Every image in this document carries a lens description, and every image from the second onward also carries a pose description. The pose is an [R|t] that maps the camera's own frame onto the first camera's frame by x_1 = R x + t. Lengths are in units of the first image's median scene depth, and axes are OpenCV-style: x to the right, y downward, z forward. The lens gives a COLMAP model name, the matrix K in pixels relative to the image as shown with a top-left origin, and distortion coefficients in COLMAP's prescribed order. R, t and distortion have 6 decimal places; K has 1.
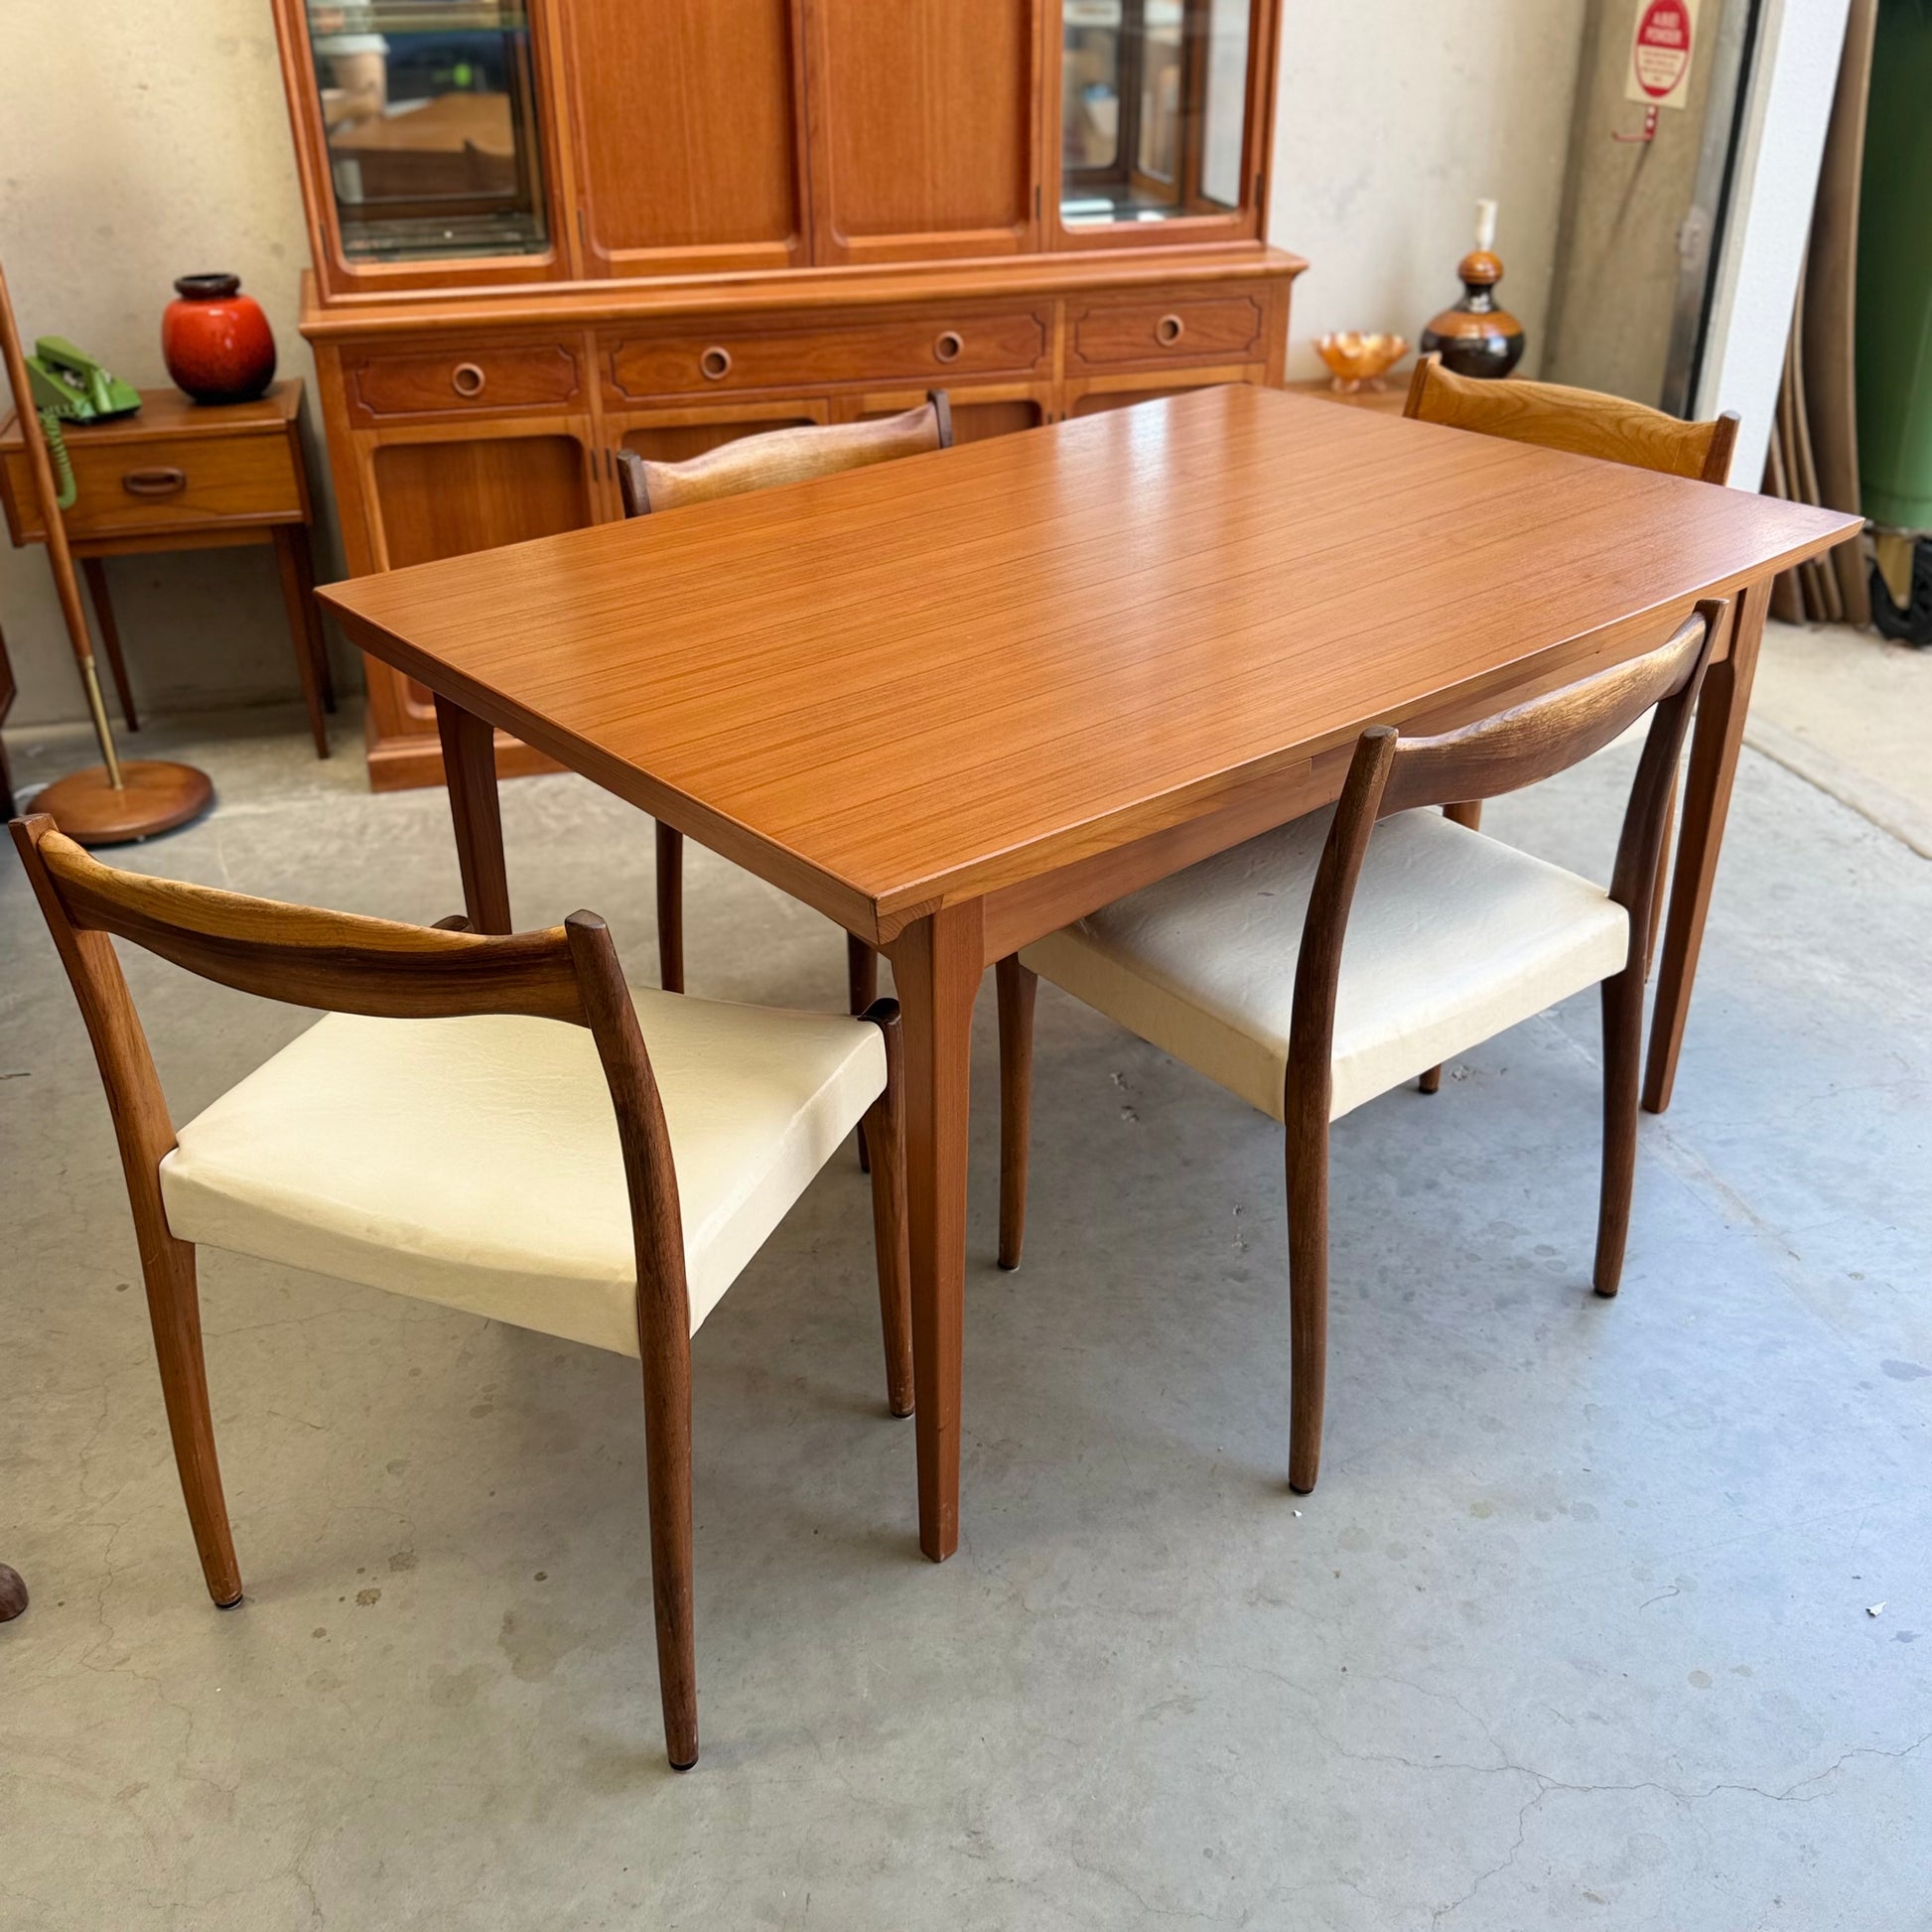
lens RADIAL K [[2000.4, 0, 970.7], [0, 2000.4, 968.9], [0, 0, 1]] dist [-0.001727, 0.000000]
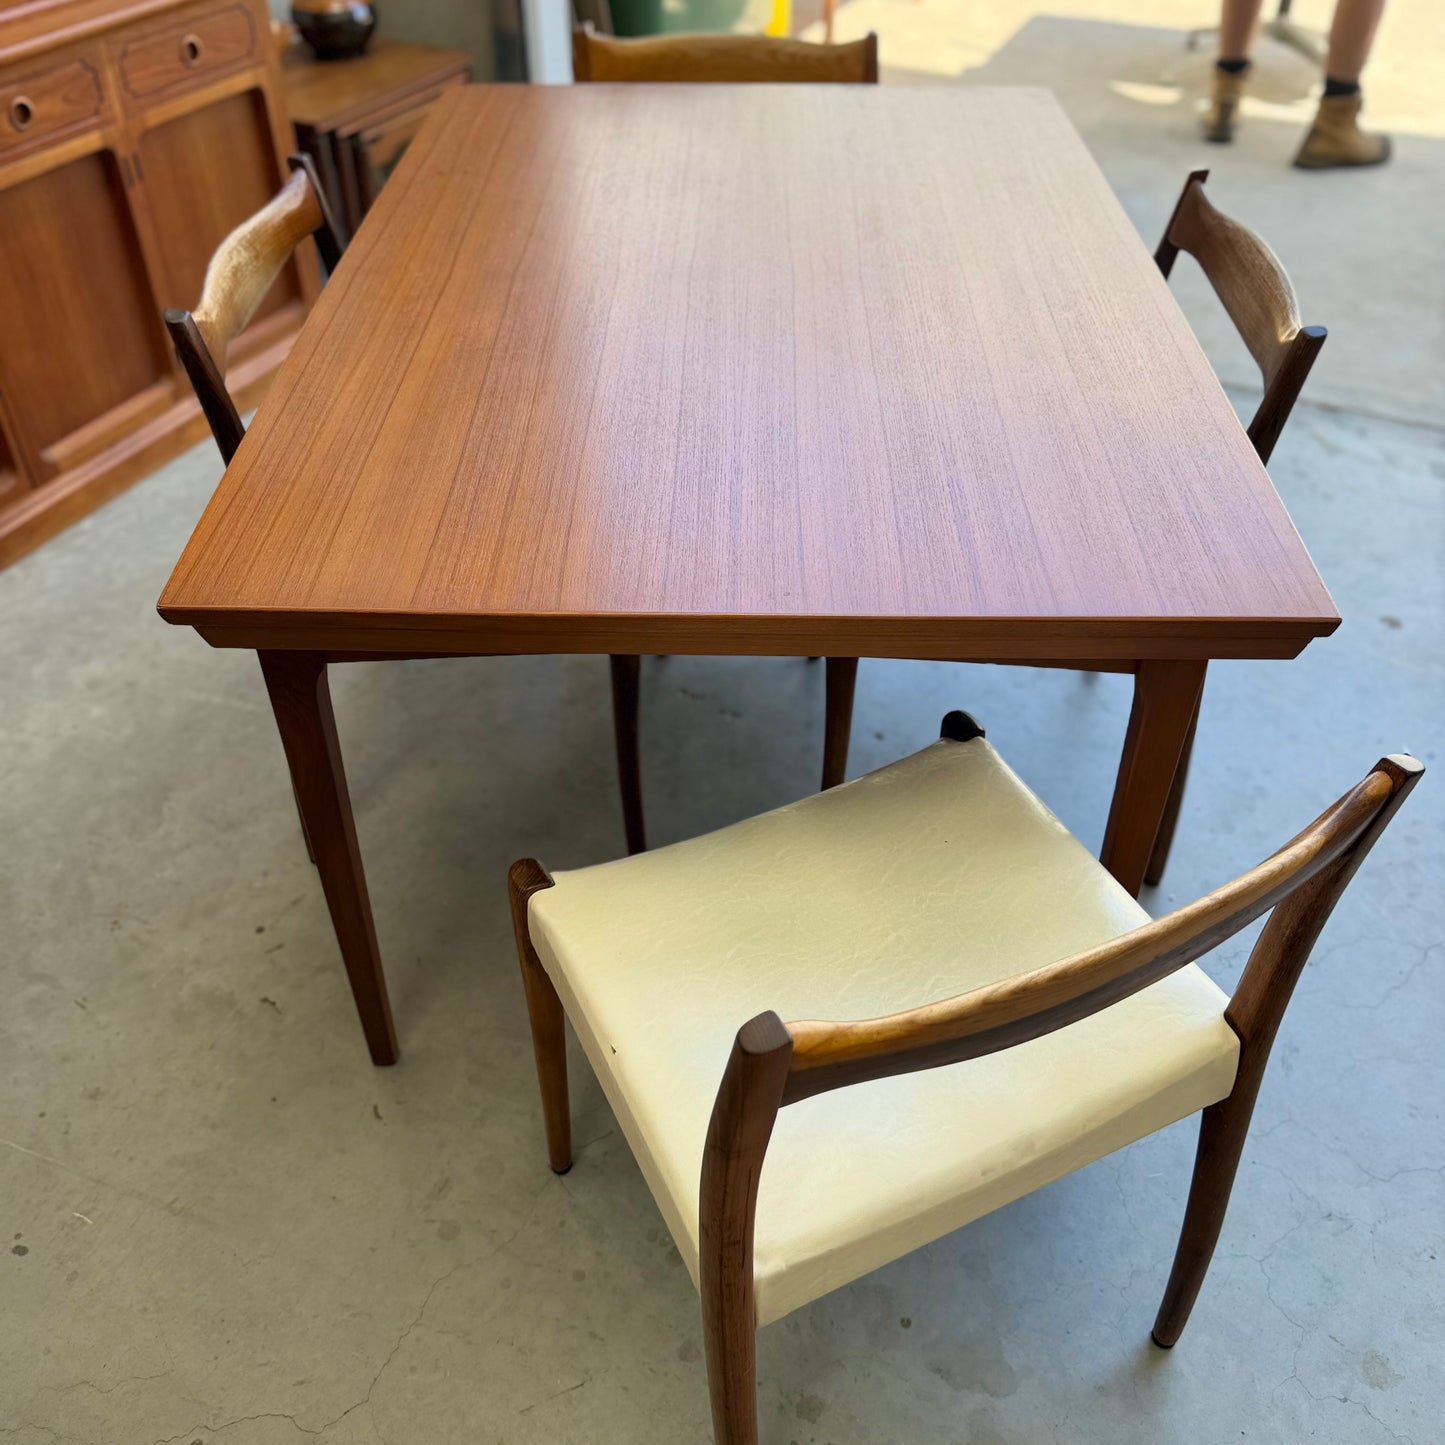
lens RADIAL K [[1373.9, 0, 735.6], [0, 1373.9, 718.7], [0, 0, 1]] dist [-0.007284, 0.000000]
pose [[0.654783, -0.479560, 0.584193, -0.506146], [0.352840, 0.877485, 0.324846, -0.242663], [-0.668403, -0.006578, 0.743770, 0.456389]]
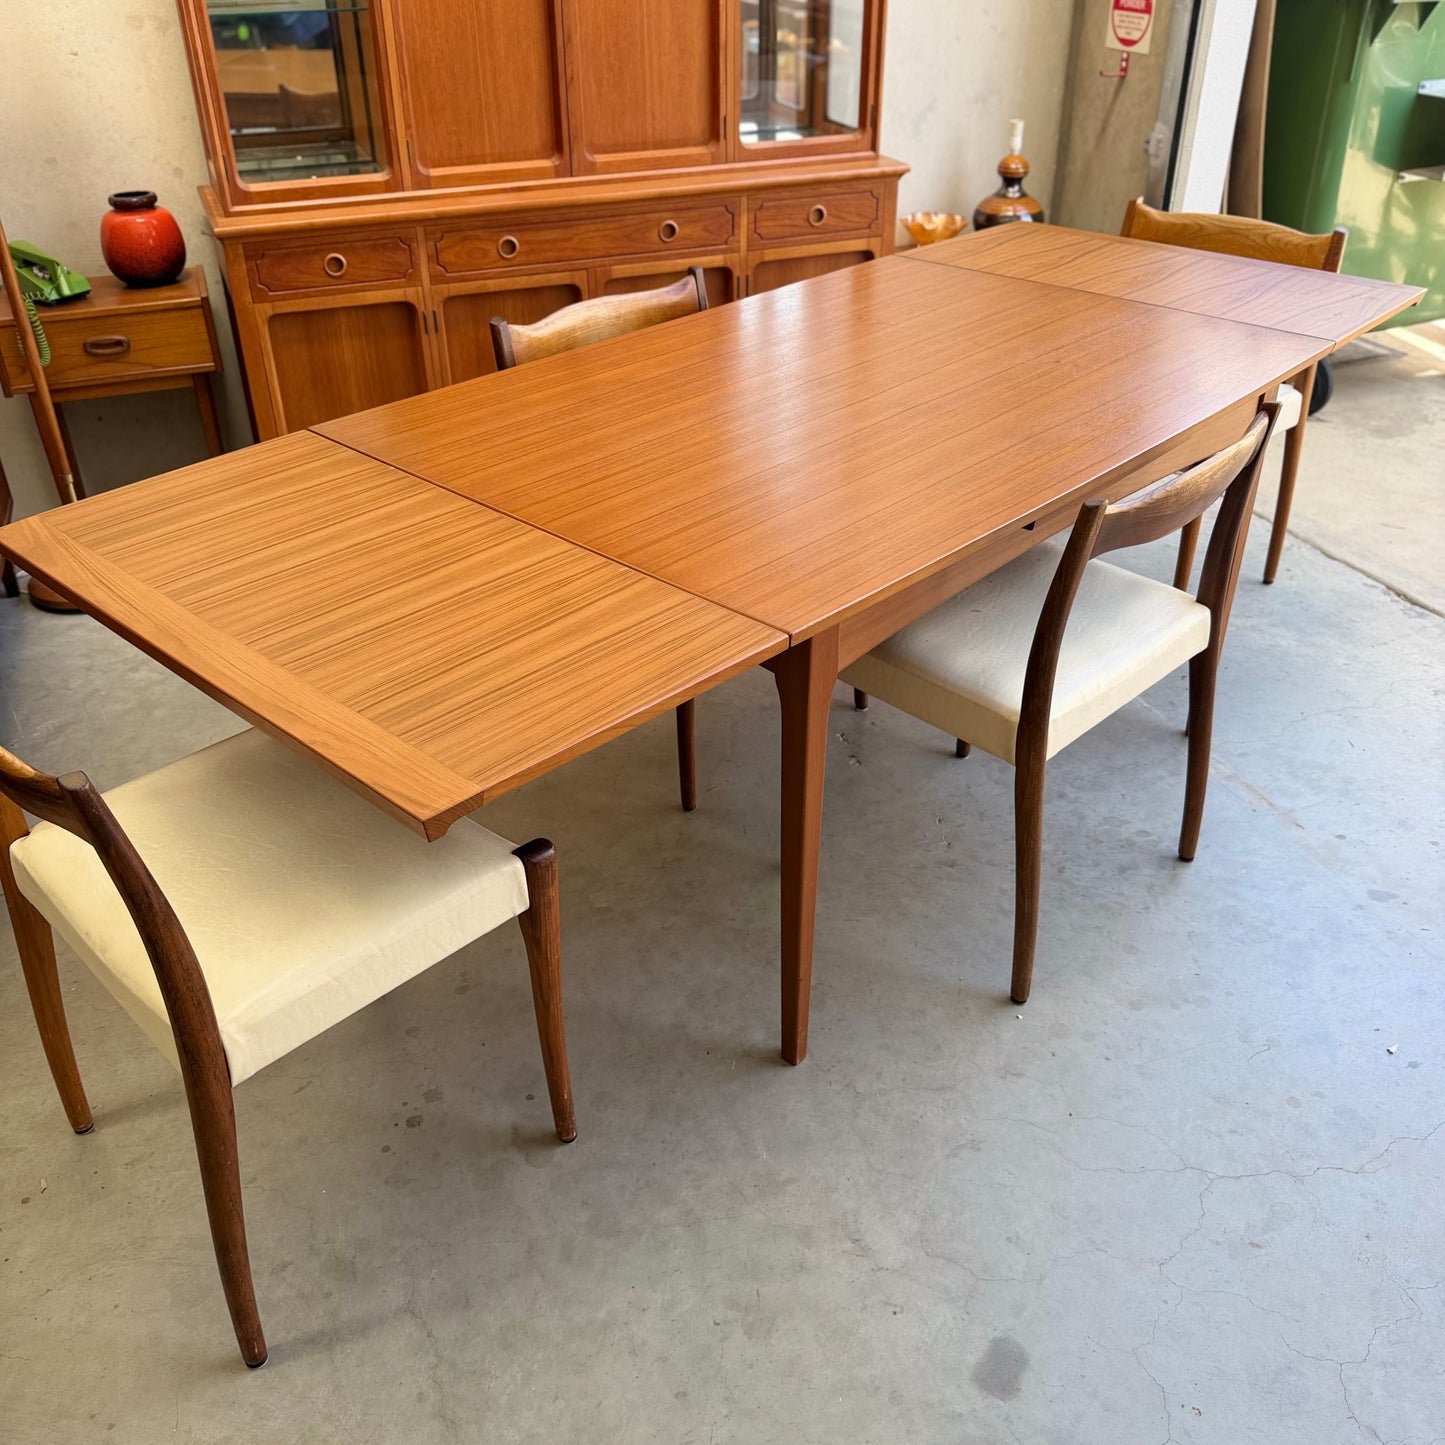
lens RADIAL K [[1373.9, 0, 724.1], [0, 1373.9, 737.6], [0, 0, 1]] dist [-0.007284, 0.000000]
pose [[0.993920, -0.058507, 0.093271, -0.136487], [0.052606, 0.996529, 0.064516, -0.017957], [-0.096722, -0.059217, 0.993548, -0.004498]]
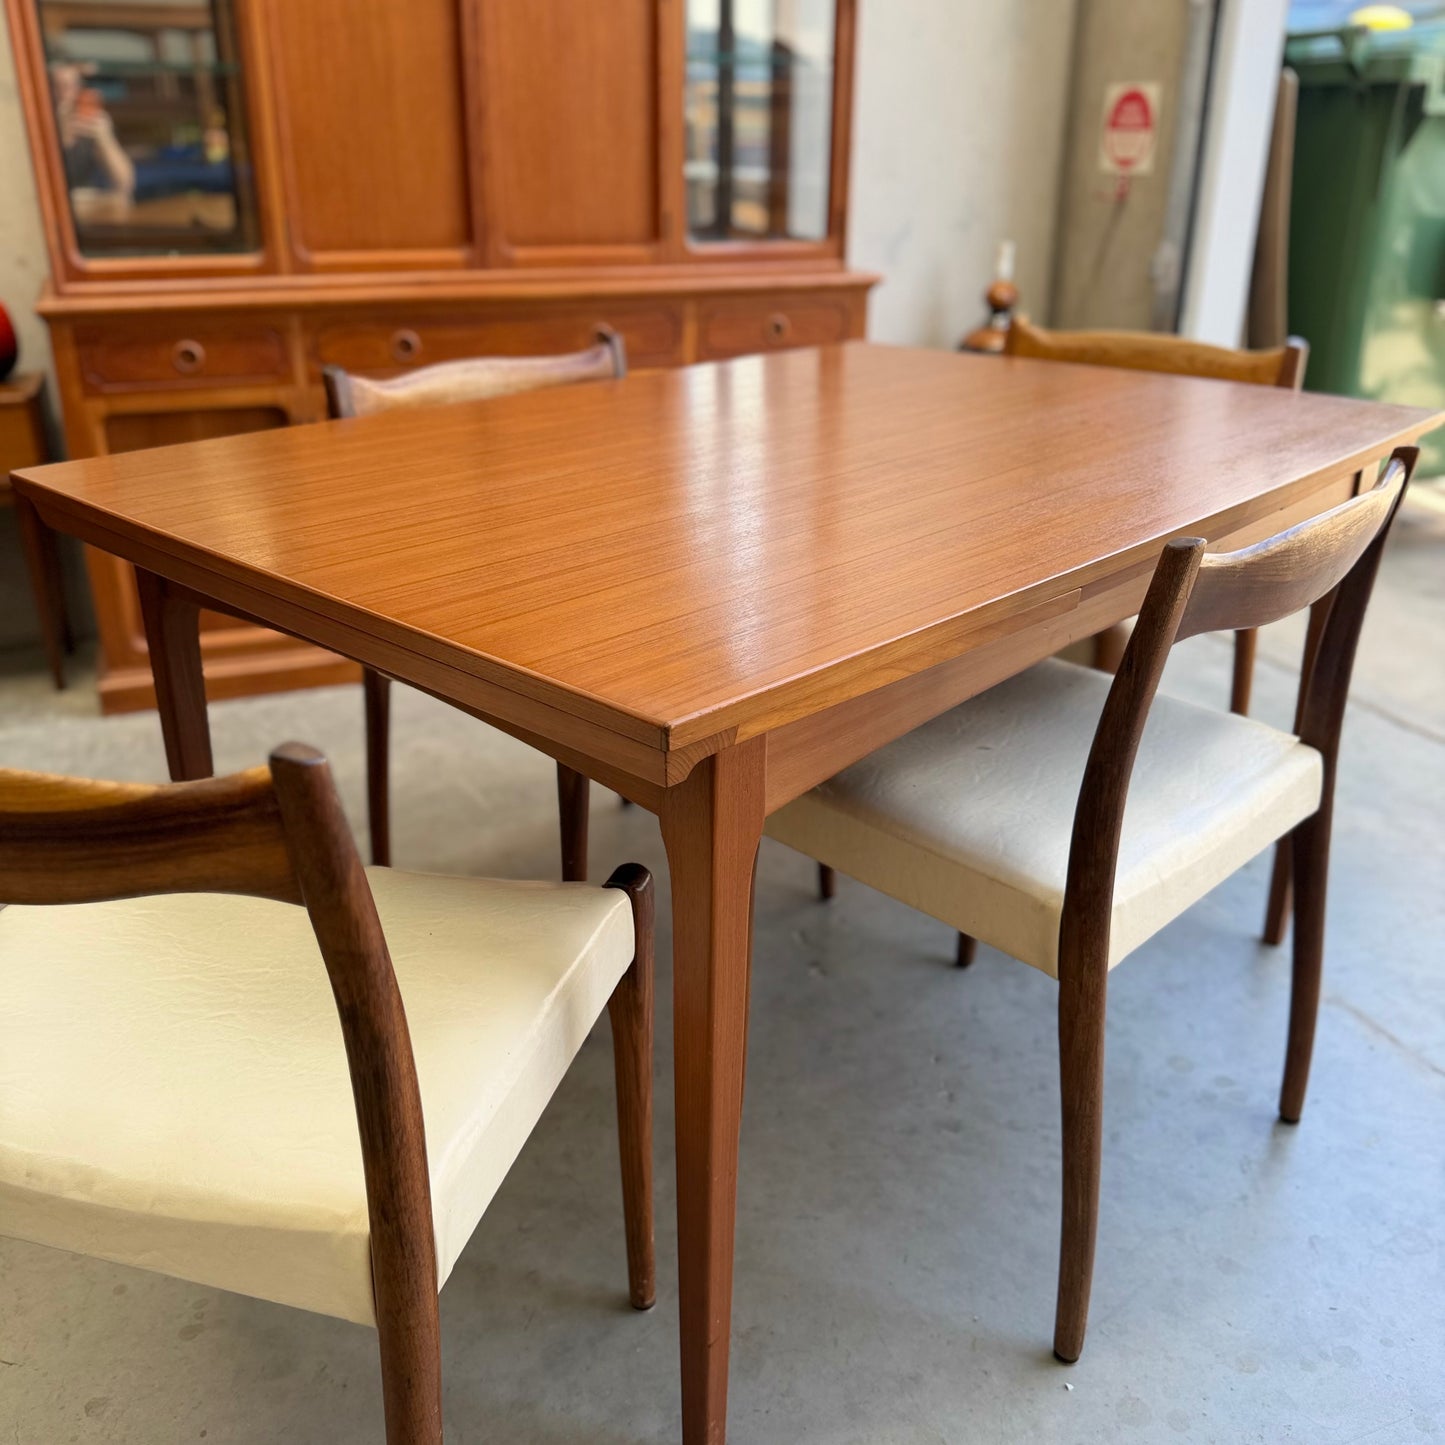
lens RADIAL K [[1373.9, 0, 723.3], [0, 1373.9, 718.4], [0, 0, 1]] dist [-0.007284, 0.000000]
pose [[0.993171, -0.032127, 0.112160, -0.060748], [0.043840, 0.993655, -0.103576, 0.013465], [-0.108121, 0.107786, 0.988277, 0.313509]]
